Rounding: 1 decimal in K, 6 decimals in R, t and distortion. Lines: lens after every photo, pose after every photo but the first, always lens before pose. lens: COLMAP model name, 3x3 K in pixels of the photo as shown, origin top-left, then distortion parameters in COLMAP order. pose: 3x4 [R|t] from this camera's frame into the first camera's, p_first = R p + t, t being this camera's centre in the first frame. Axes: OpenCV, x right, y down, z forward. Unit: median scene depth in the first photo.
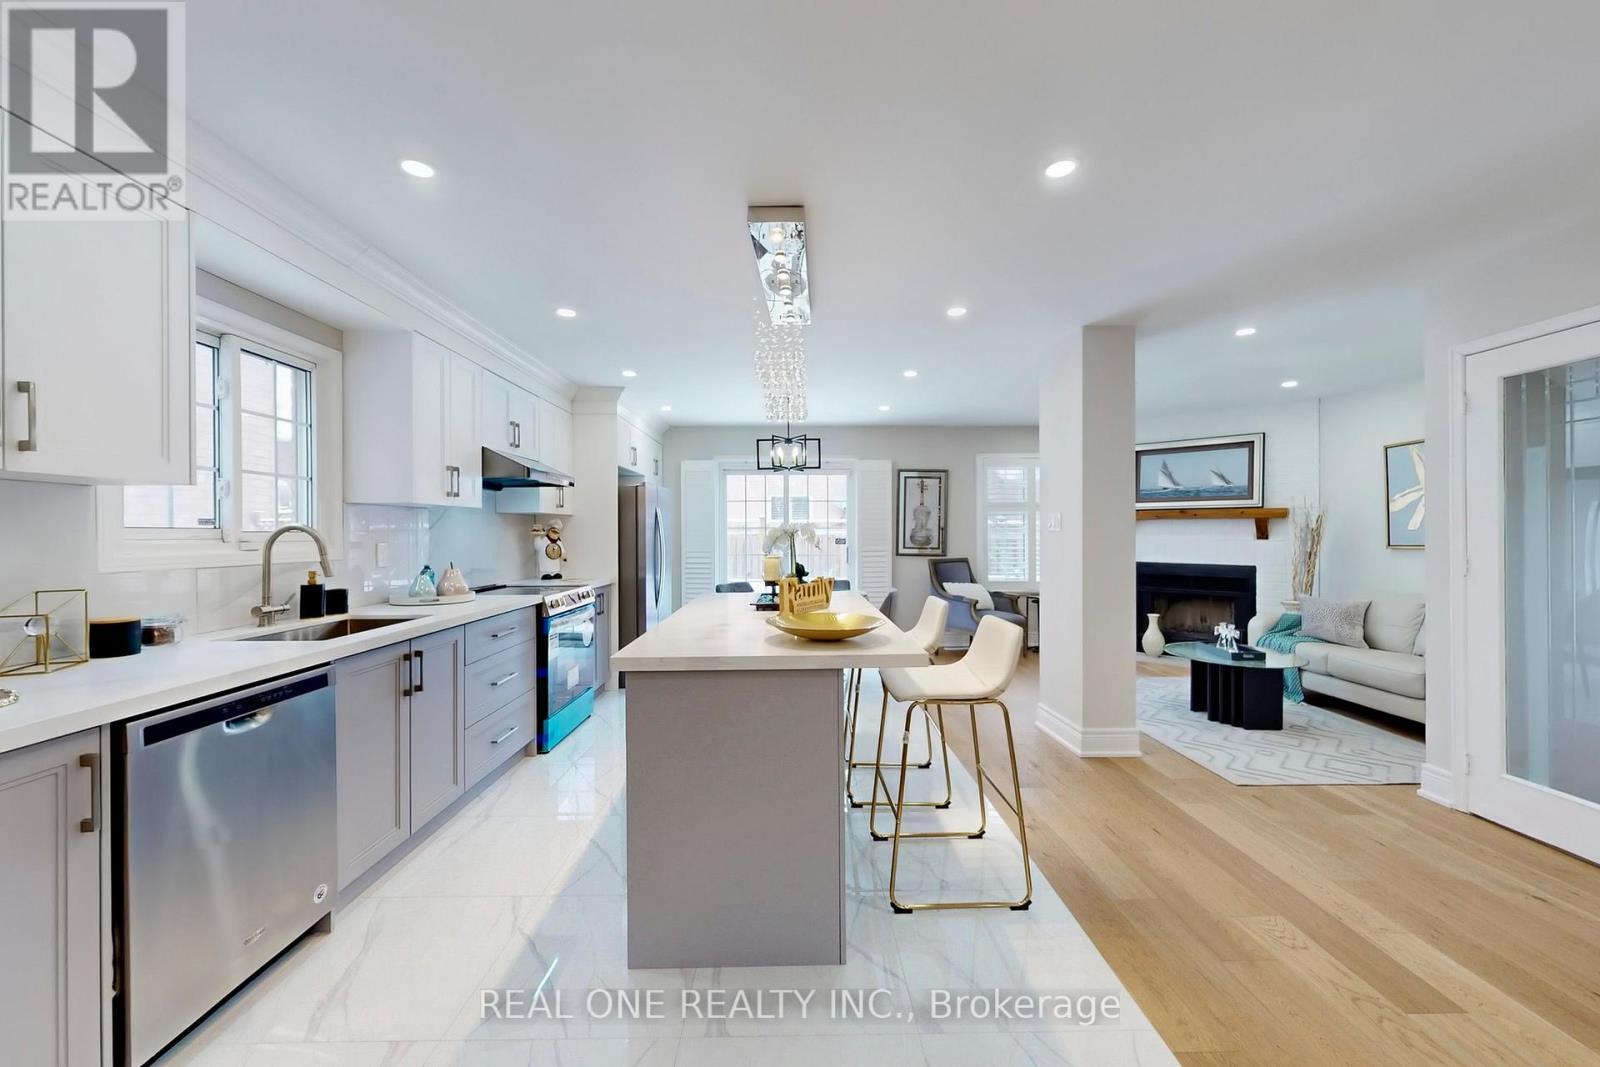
lens RADIAL K [[607.0, 0, 809.4], [0, 607.0, 534.2], [0, 0, 1]] dist [-0.002763, 0.001132]
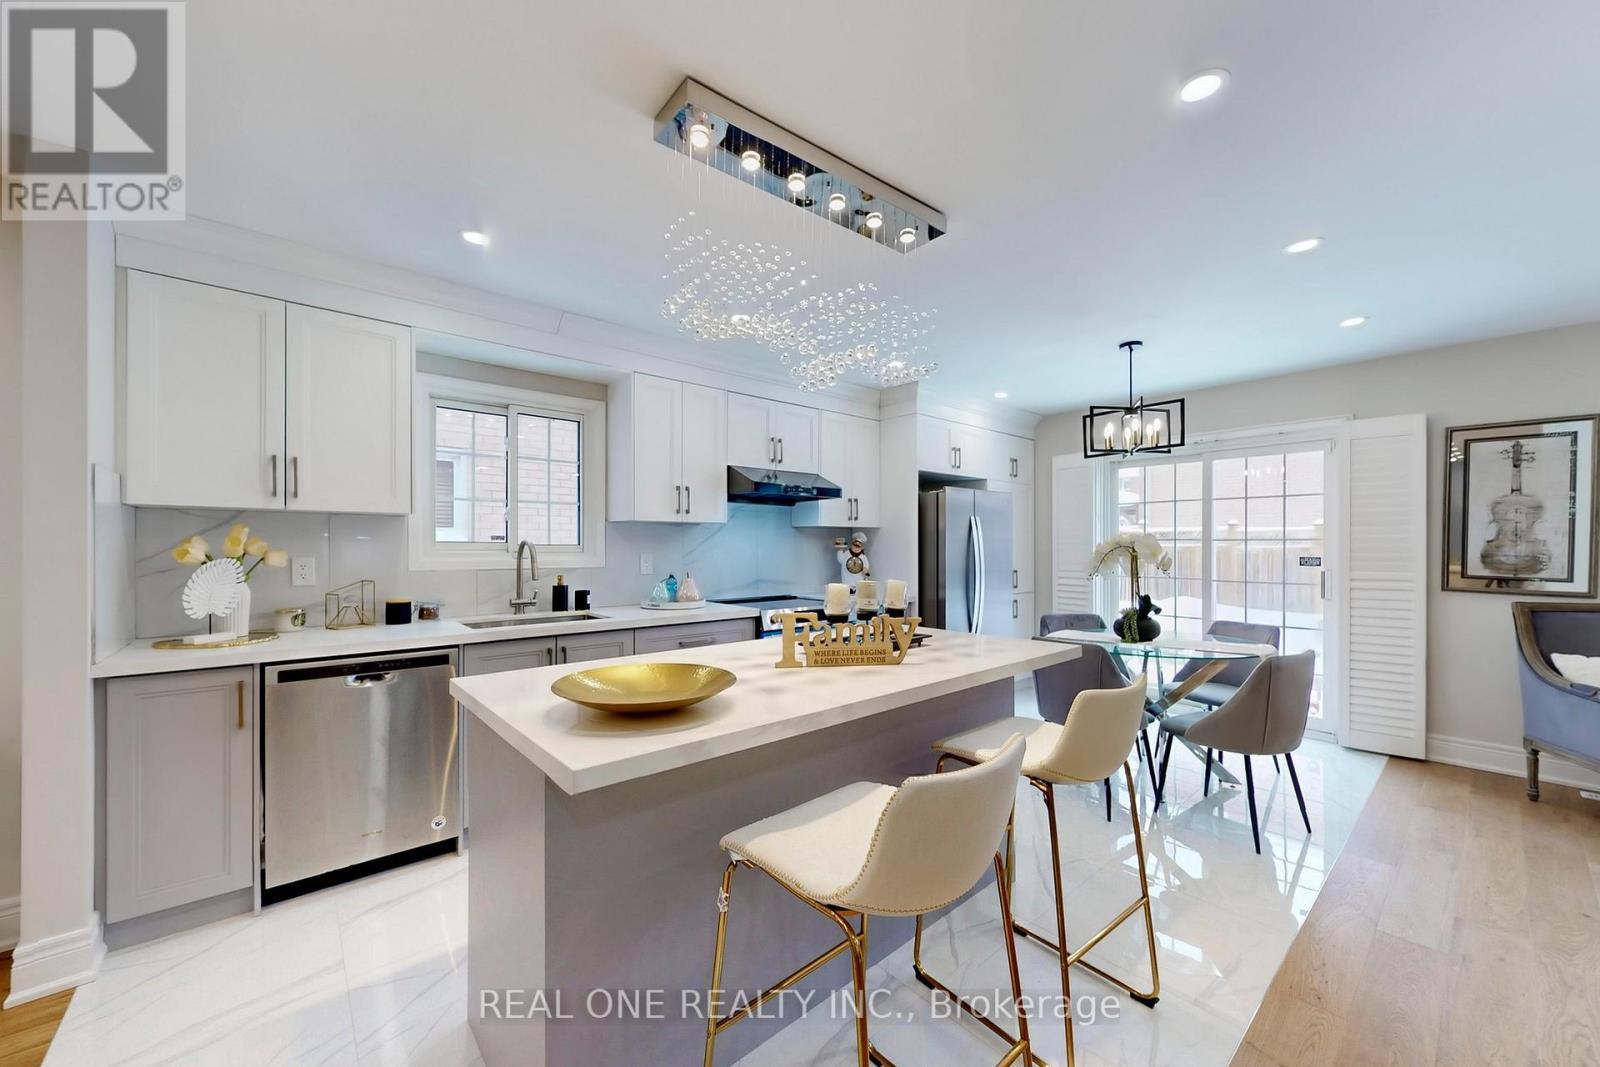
lens RADIAL K [[607.0, 0, 794.2], [0, 607.0, 547.9], [0, 0, 1]] dist [-0.002763, 0.001132]
pose [[0.625813, 0.005381, -0.779954, 0.285295], [-0.004534, 0.999984, 0.003261, -0.002264], [0.779960, 0.001496, 0.625828, 0.323773]]
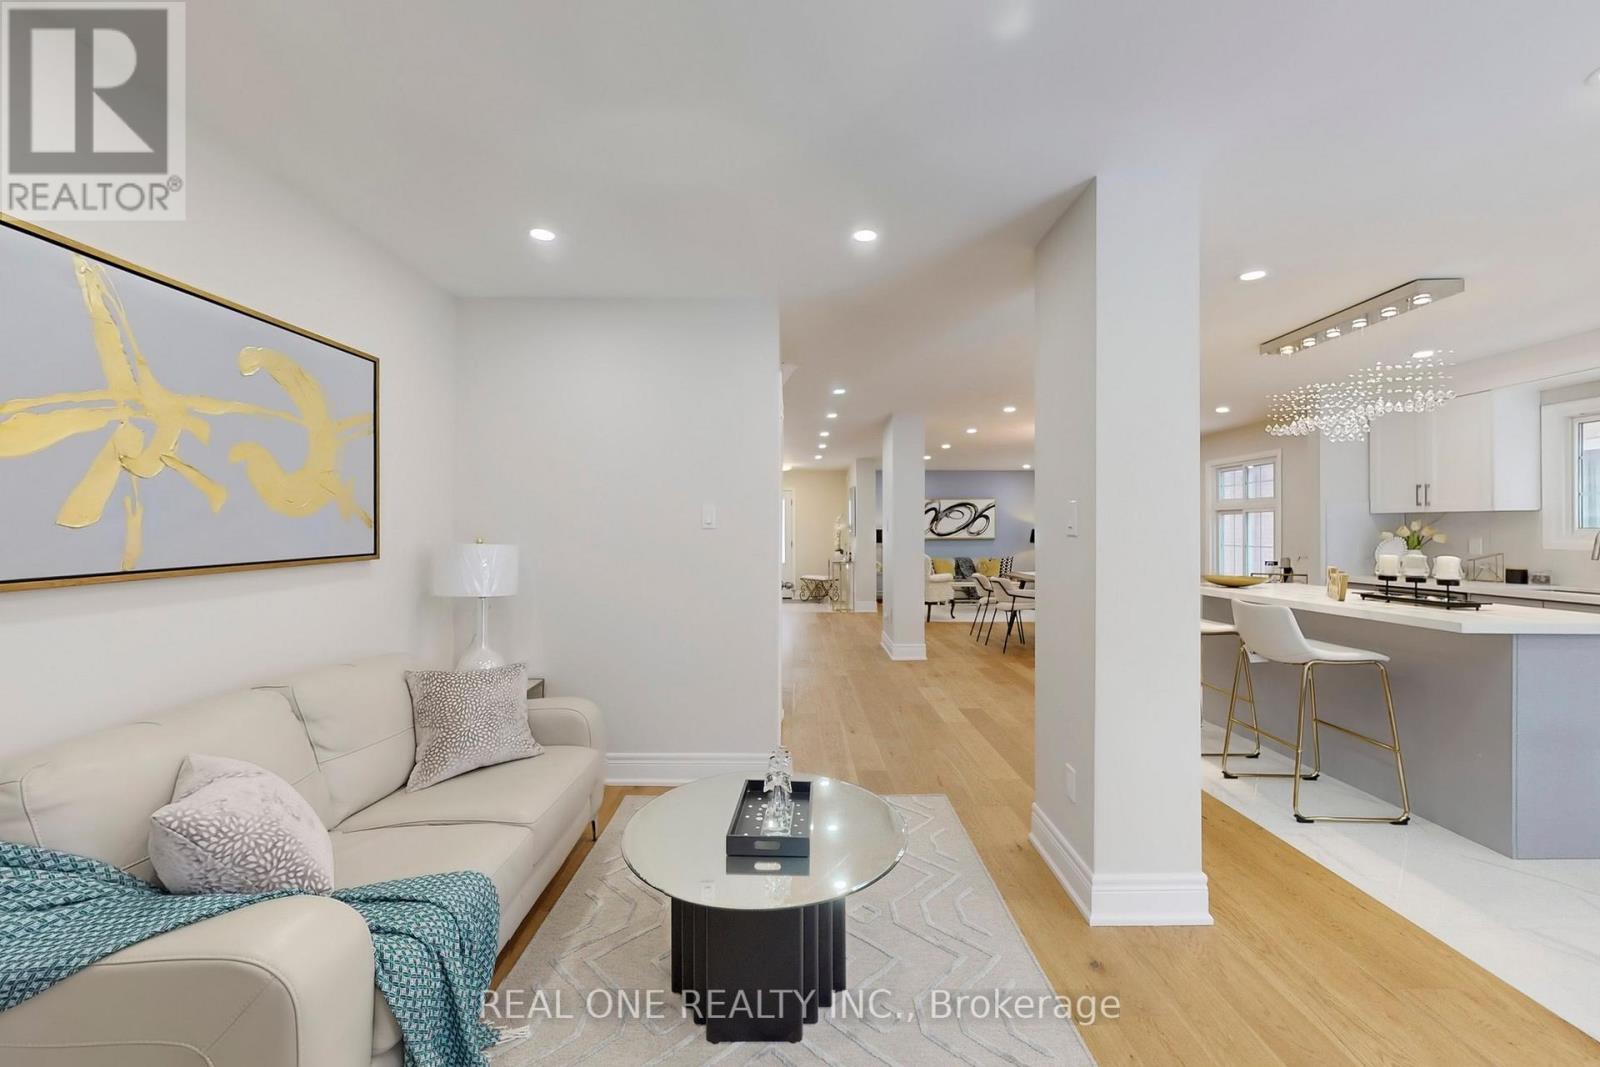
lens RADIAL K [[607.0, 0, 792.4], [0, 607.0, 531.9], [0, 0, 1]] dist [-0.002763, 0.001132]
pose [[-0.999963, 0.004257, 0.007479, 0.626484], [0.004251, 0.999991, -0.000784, -0.002851], [-0.007482, -0.000752, -0.999972, 1.312894]]
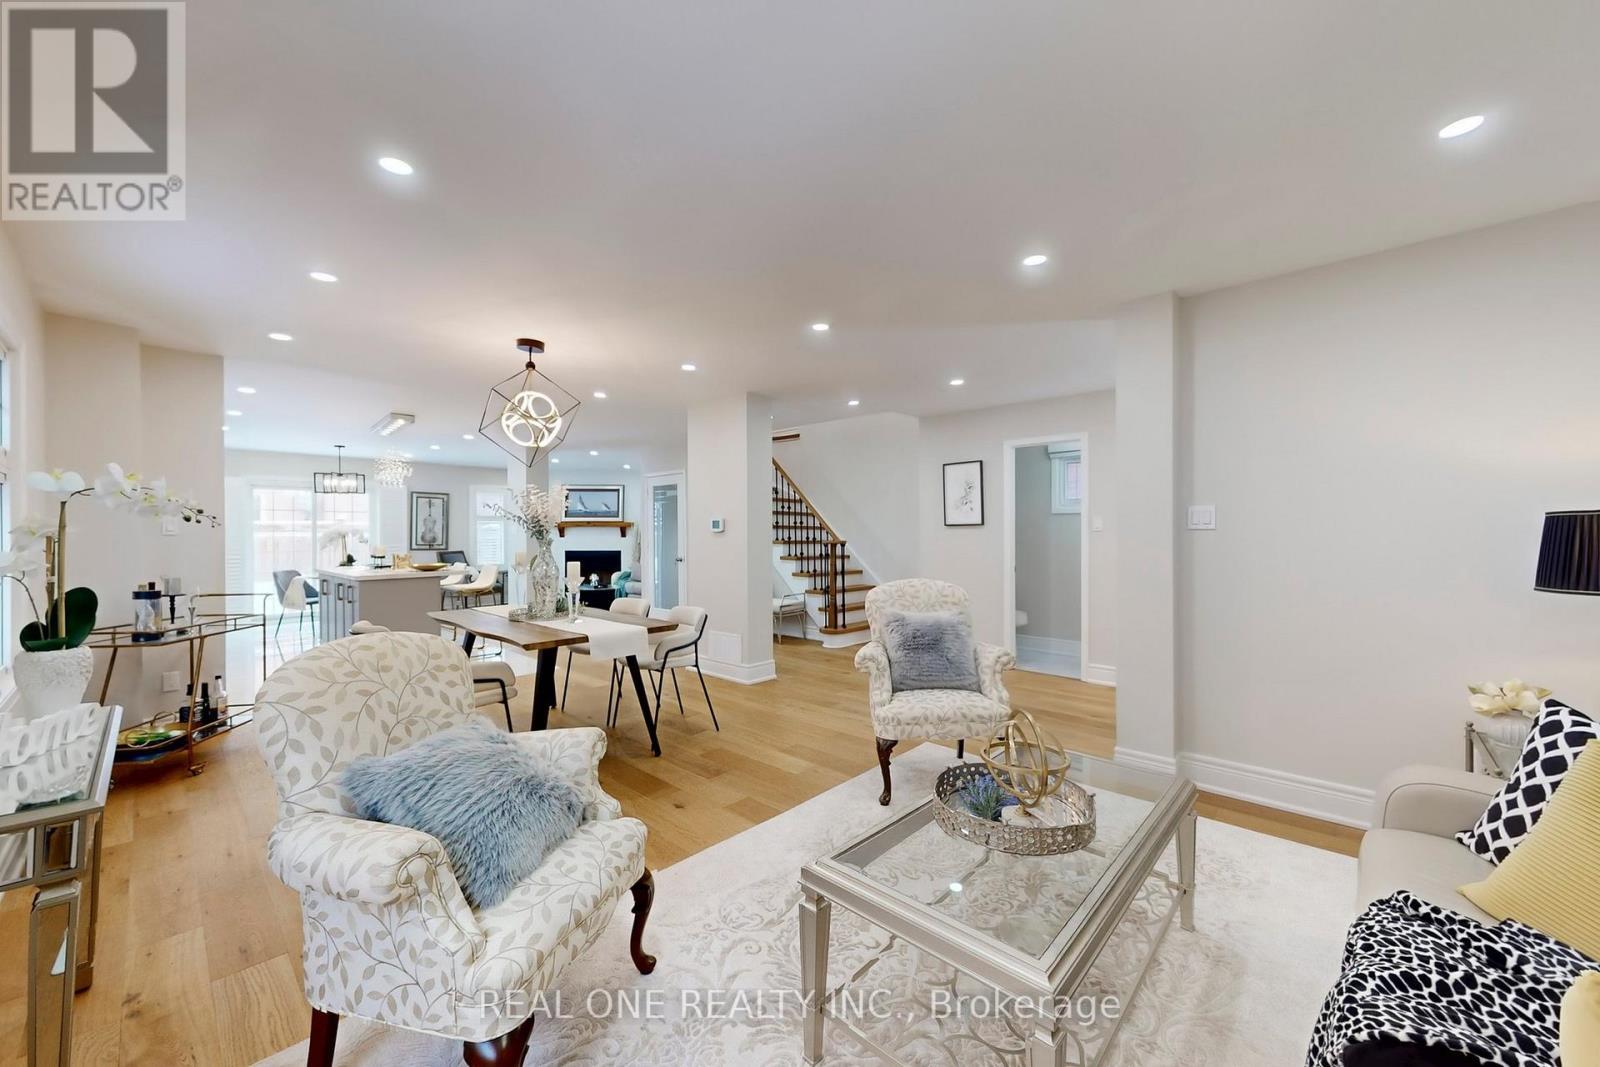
lens RADIAL K [[607.0, 0, 805.9], [0, 607.0, 529.1], [0, 0, 1]] dist [-0.002763, 0.001132]
pose [[0.692345, 0.003975, 0.721556, -0.365193], [0.005020, 0.999934, -0.010326, 0.006495], [-0.721549, 0.010771, 0.692279, -1.039578]]
